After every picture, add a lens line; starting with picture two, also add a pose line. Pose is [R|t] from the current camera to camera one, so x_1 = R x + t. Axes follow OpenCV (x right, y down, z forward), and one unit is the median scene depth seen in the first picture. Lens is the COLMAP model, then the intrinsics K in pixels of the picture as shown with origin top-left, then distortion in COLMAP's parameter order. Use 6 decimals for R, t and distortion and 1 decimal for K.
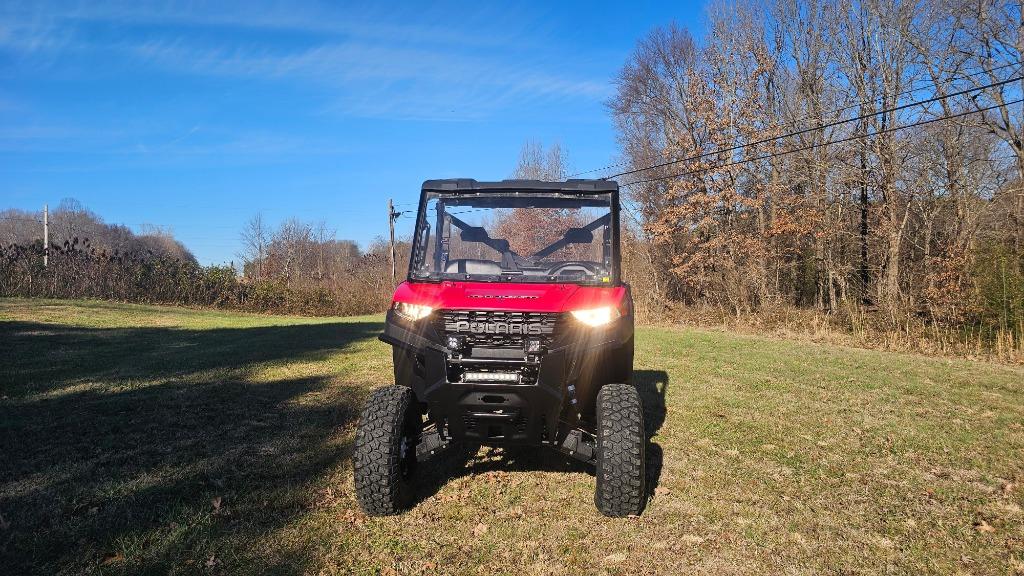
lens RADIAL K [[695.6, 0, 519.0], [0, 695.6, 284.4], [0, 0, 1]] dist [0.055035, -0.038186]
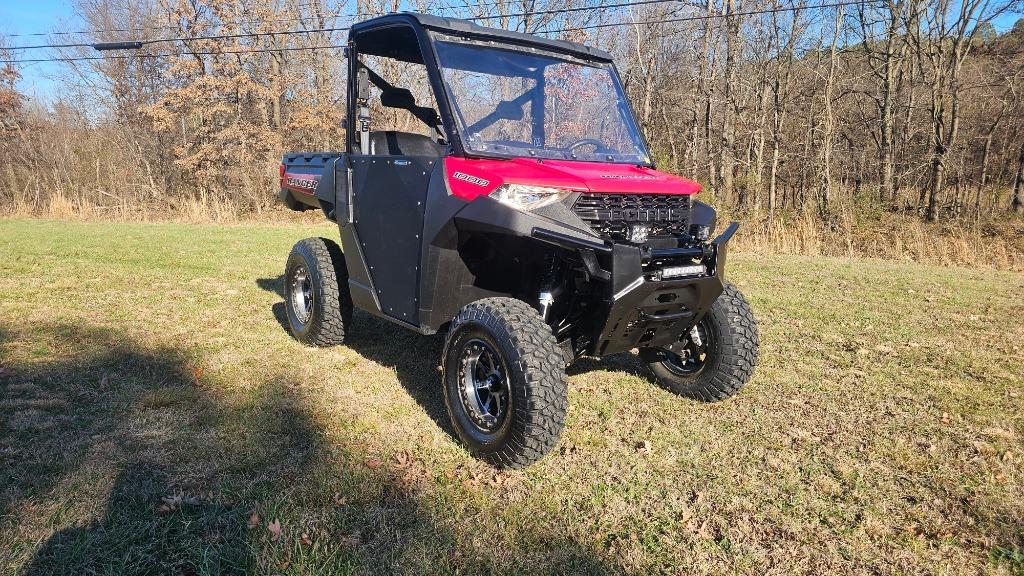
lens RADIAL K [[695.6, 0, 520.2], [0, 695.6, 274.2], [0, 0, 1]] dist [0.055035, -0.038186]
pose [[0.734516, -0.085523, 0.673180, -0.493500], [-0.003767, 0.991497, 0.130073, 0.018095], [-0.678581, -0.098077, 0.727949, 0.340548]]
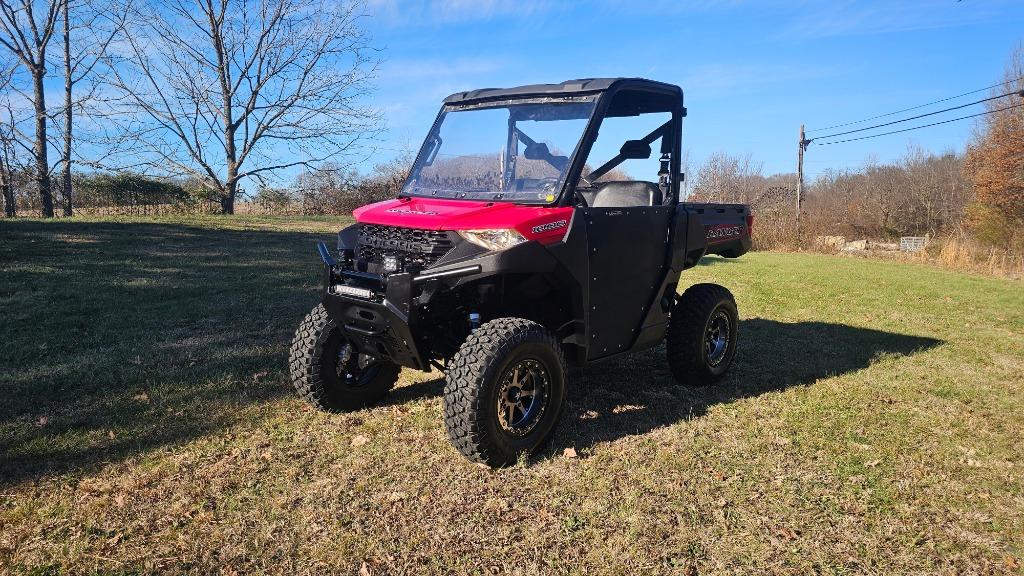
lens RADIAL K [[695.6, 0, 507.7], [0, 695.6, 284.7], [0, 0, 1]] dist [0.055035, -0.038186]
pose [[0.799800, 0.091886, -0.593192, 0.469003], [-0.037014, 0.993883, 0.104047, 0.009102], [0.599124, -0.061260, 0.798309, 0.228671]]
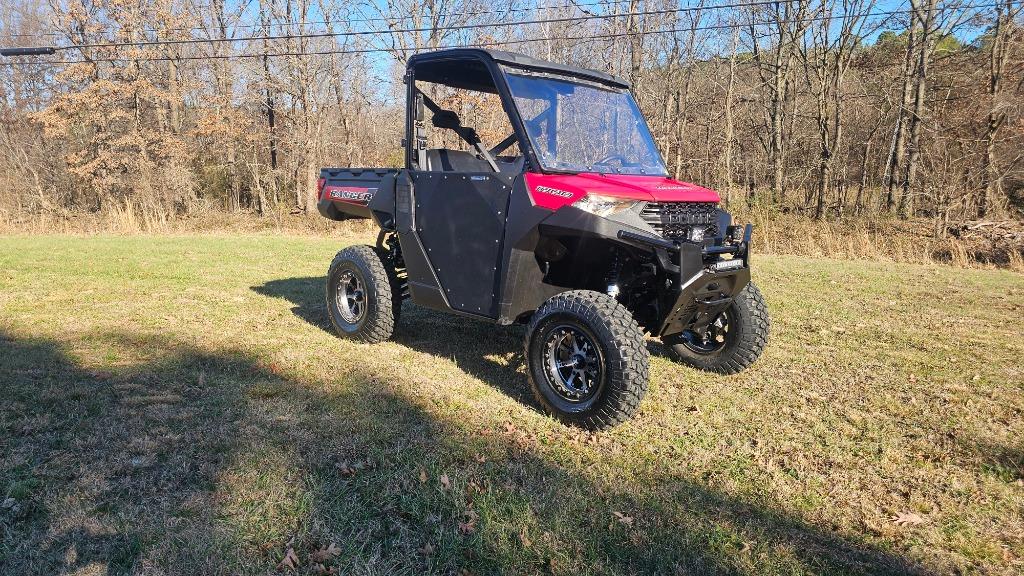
lens RADIAL K [[695.6, 0, 502.4], [0, 695.6, 281.2], [0, 0, 1]] dist [0.055035, -0.038186]
pose [[0.647610, -0.106201, 0.754535, -0.684443], [0.007476, 0.991077, 0.133078, 0.010928], [-0.761935, -0.080542, 0.642626, 0.383873]]
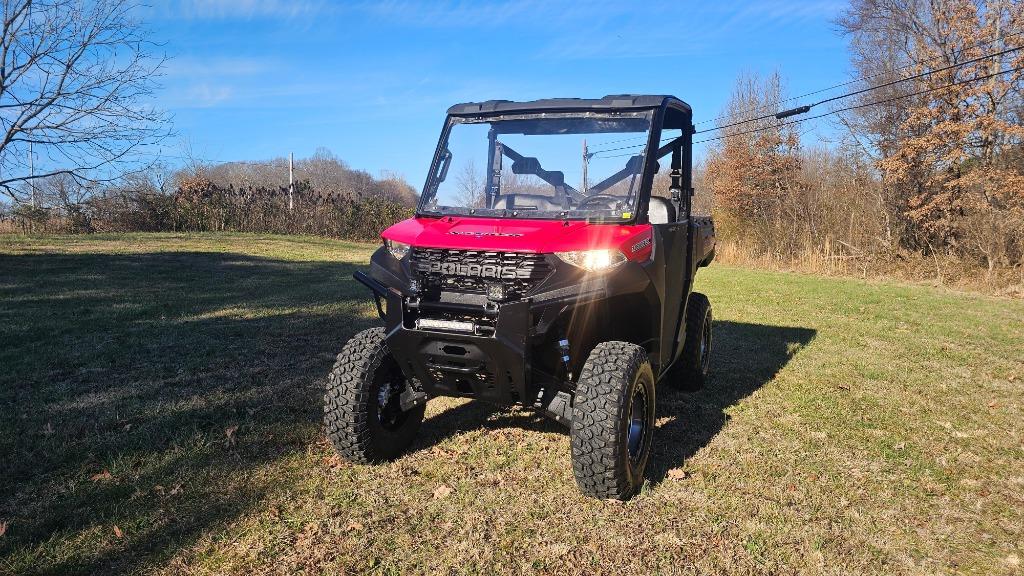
lens RADIAL K [[695.6, 0, 514.3], [0, 695.6, 283.7], [0, 0, 1]] dist [0.055035, -0.038186]
pose [[0.951294, 0.038105, -0.305921, 0.200852], [-0.013438, 0.996514, 0.082339, 0.005746], [0.307992, -0.074217, 0.948490, 0.134510]]
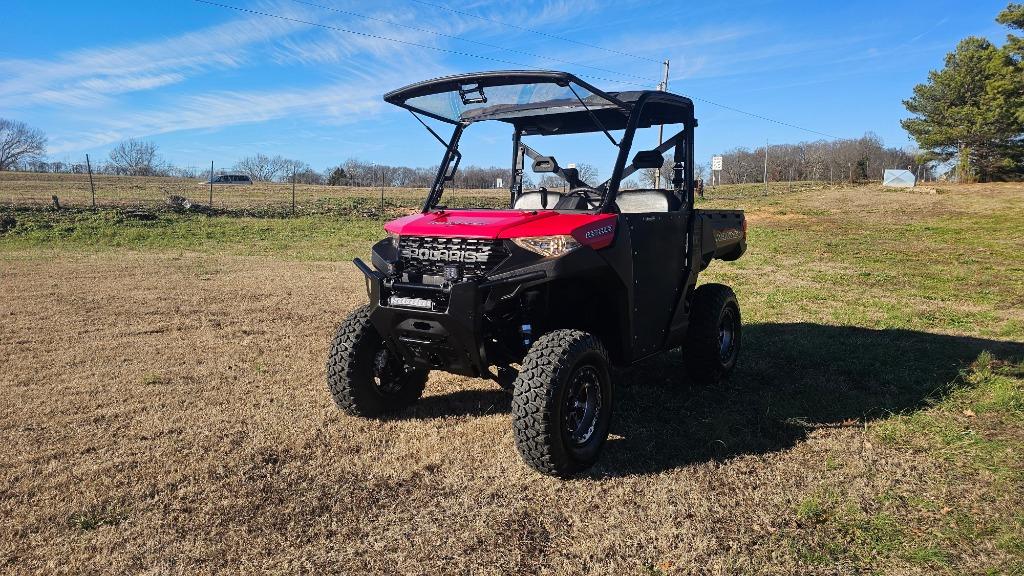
lens RADIAL K [[695.6, 0, 513.8], [0, 695.6, 297.1], [0, 0, 1]] dist [0.055035, -0.038186]
pose [[0.866597, 0.047098, -0.496781, 0.379586], [-0.003607, 0.996101, 0.088146, 0.024833], [0.498995, -0.074595, 0.863388, 0.144385]]
